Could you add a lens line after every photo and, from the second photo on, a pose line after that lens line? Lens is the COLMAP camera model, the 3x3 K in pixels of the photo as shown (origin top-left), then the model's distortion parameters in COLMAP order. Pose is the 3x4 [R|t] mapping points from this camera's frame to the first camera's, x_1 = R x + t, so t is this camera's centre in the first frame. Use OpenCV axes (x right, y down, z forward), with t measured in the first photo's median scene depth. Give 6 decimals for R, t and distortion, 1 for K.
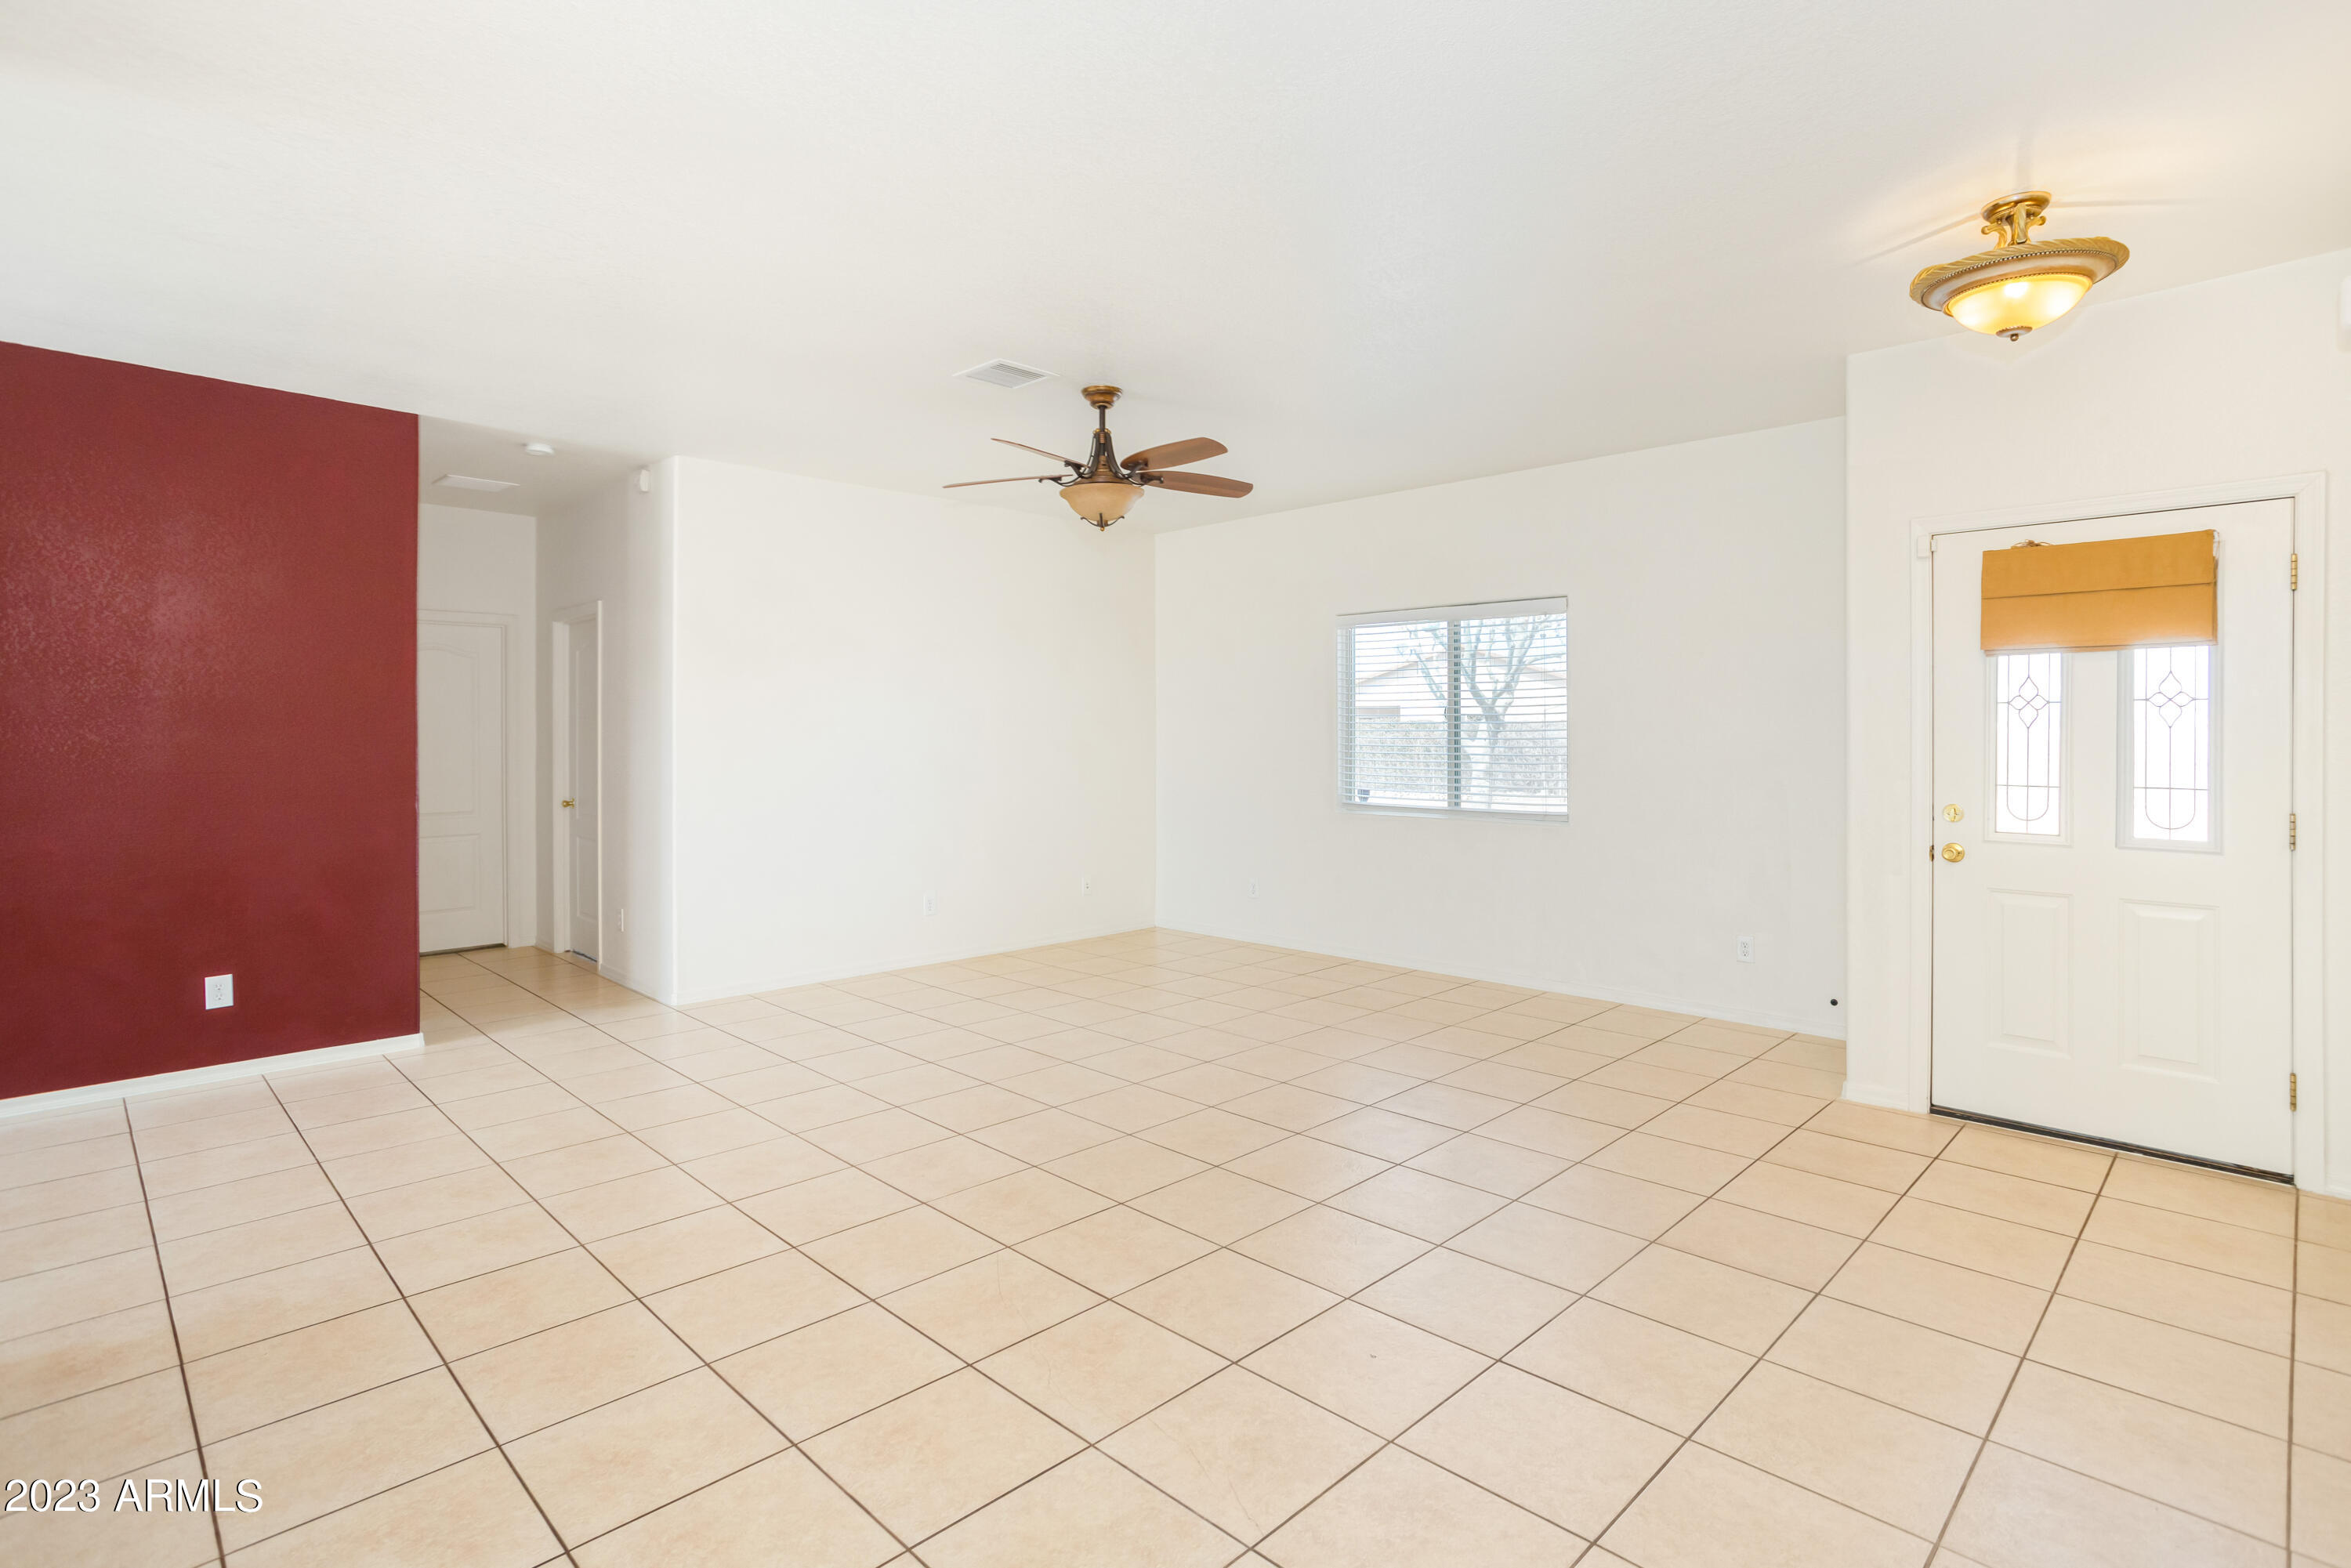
lens RADIAL K [[1120.6, 0, 1171.4], [0, 1120.6, 755.8], [0, 0, 1]] dist [0.001667, 0.000738]
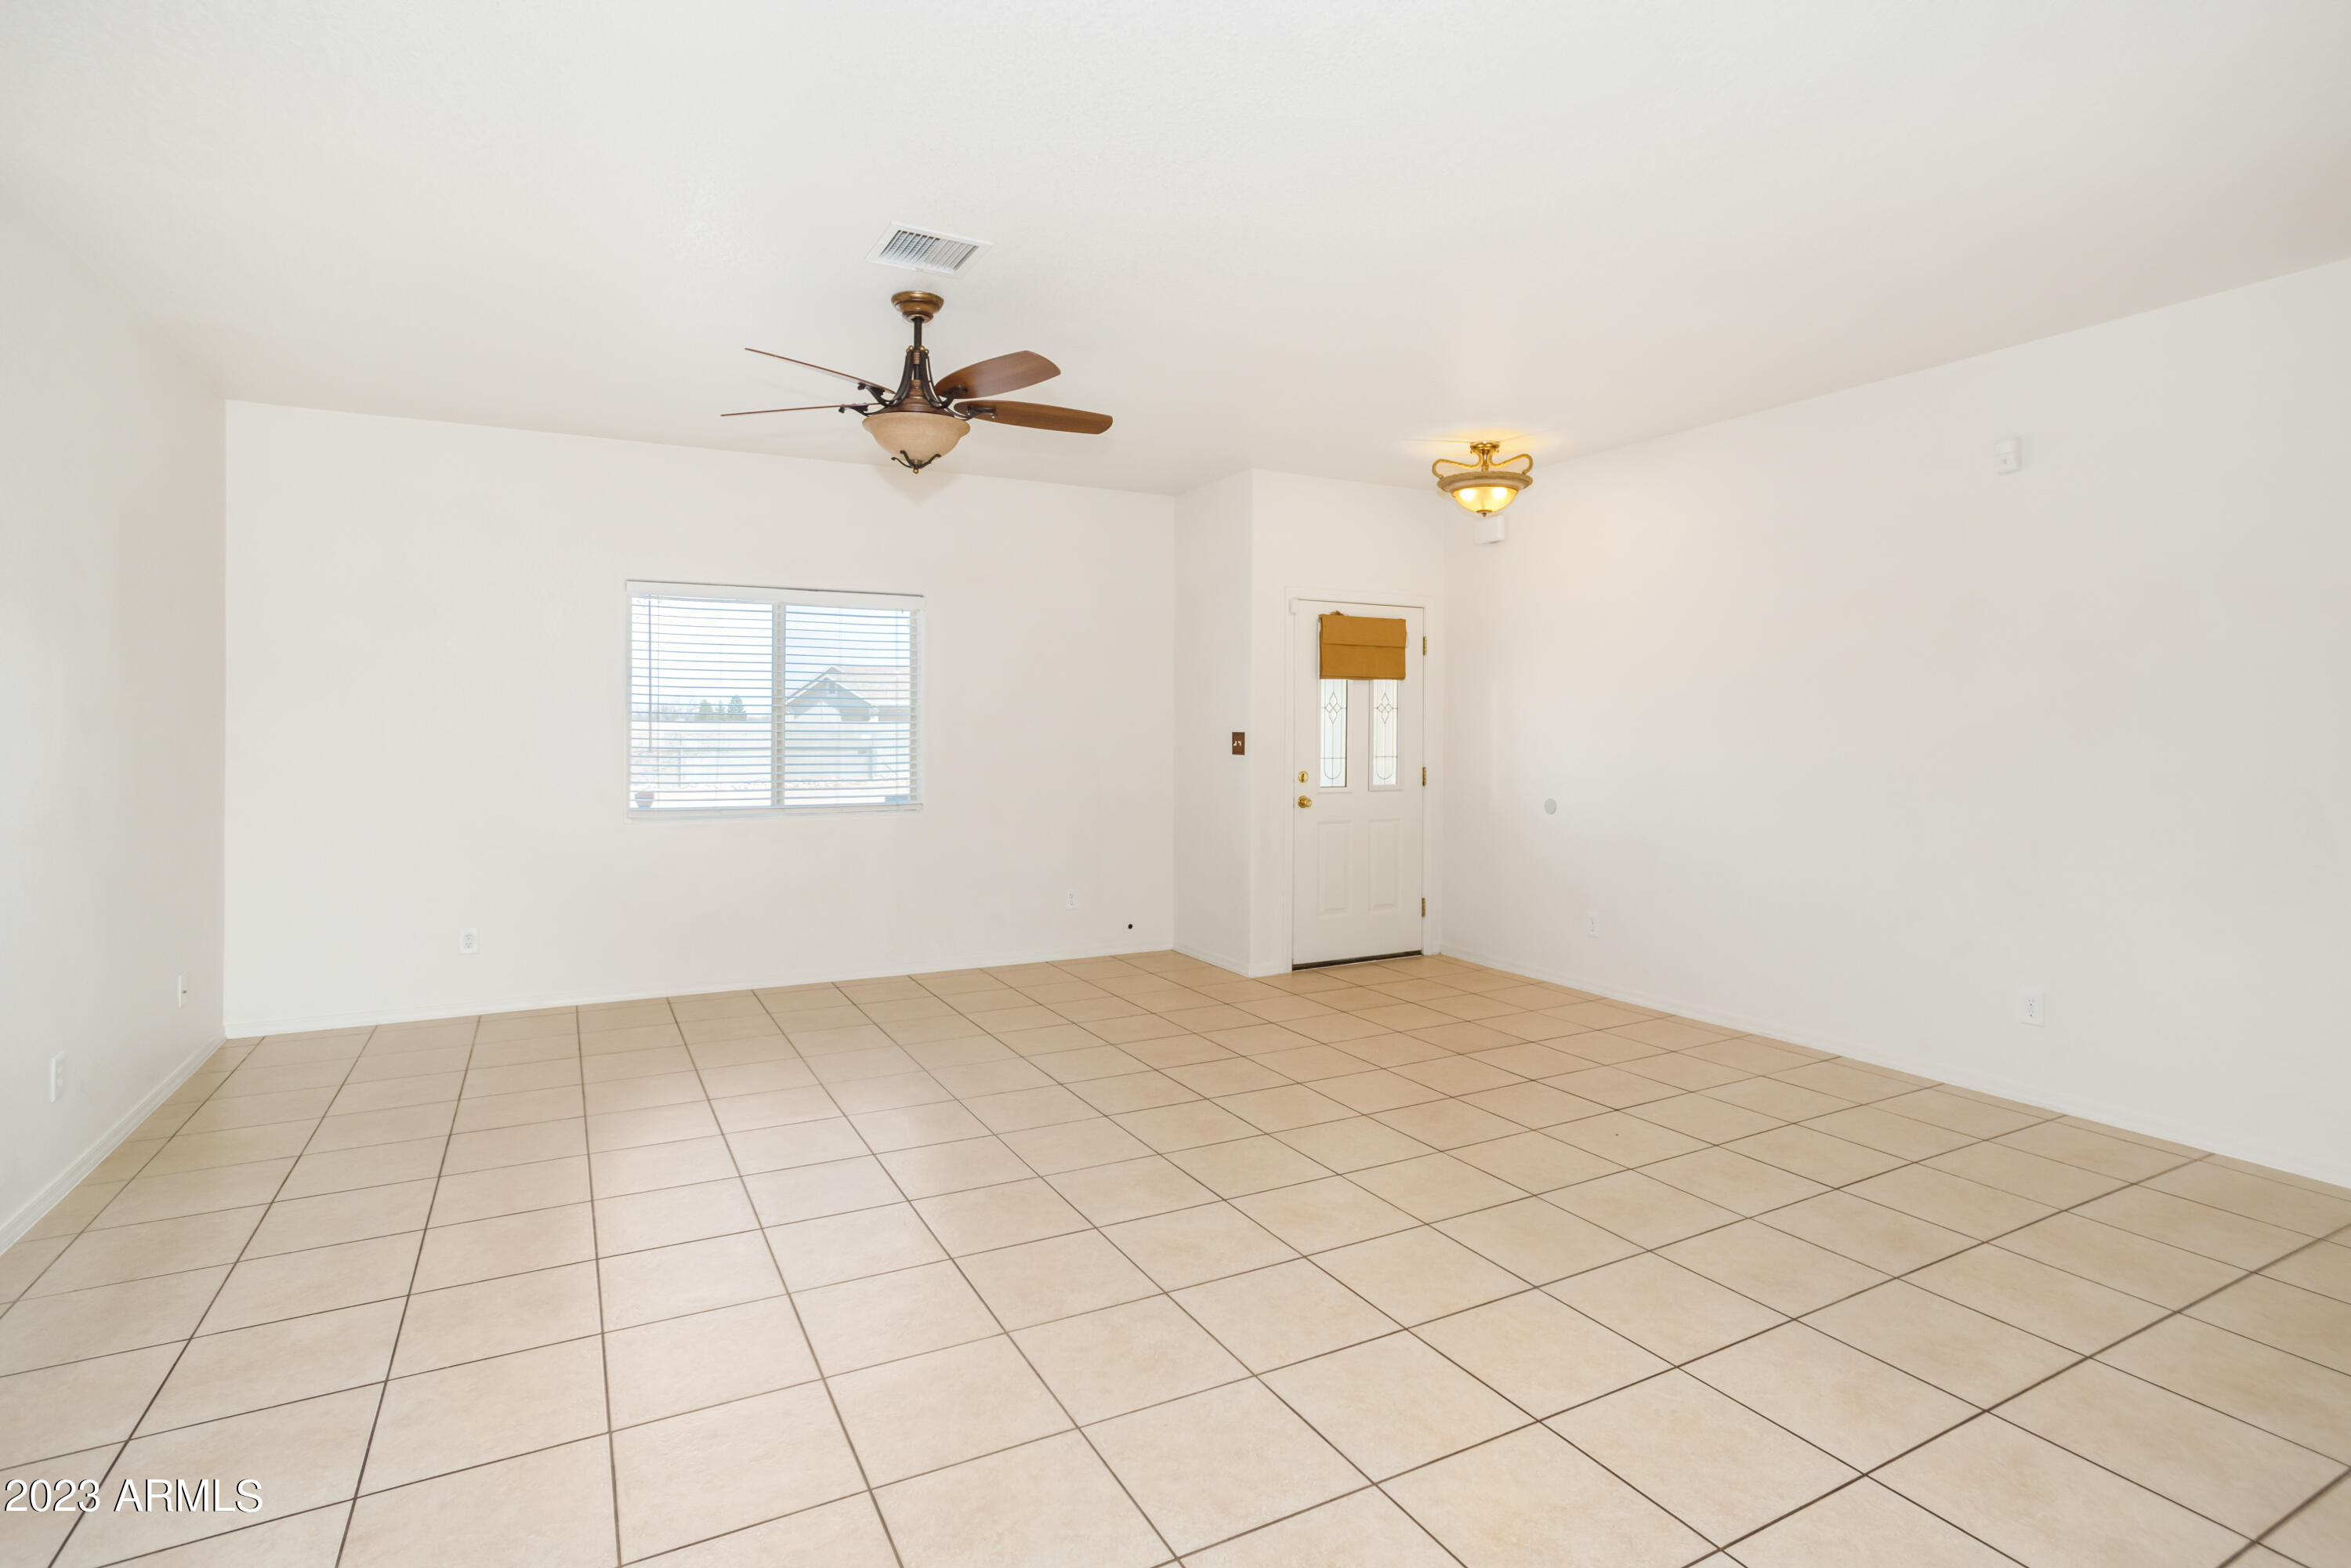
lens RADIAL K [[1082.6, 0, 1178.9], [0, 1082.6, 726.5], [0, 0, 1]] dist [-0.091926, 0.000072]
pose [[0.350041, -0.003594, 0.936728, -0.803382], [0.016726, 0.999857, -0.002414, -0.019896], [-0.936585, 0.016513, 0.350051, 0.643651]]
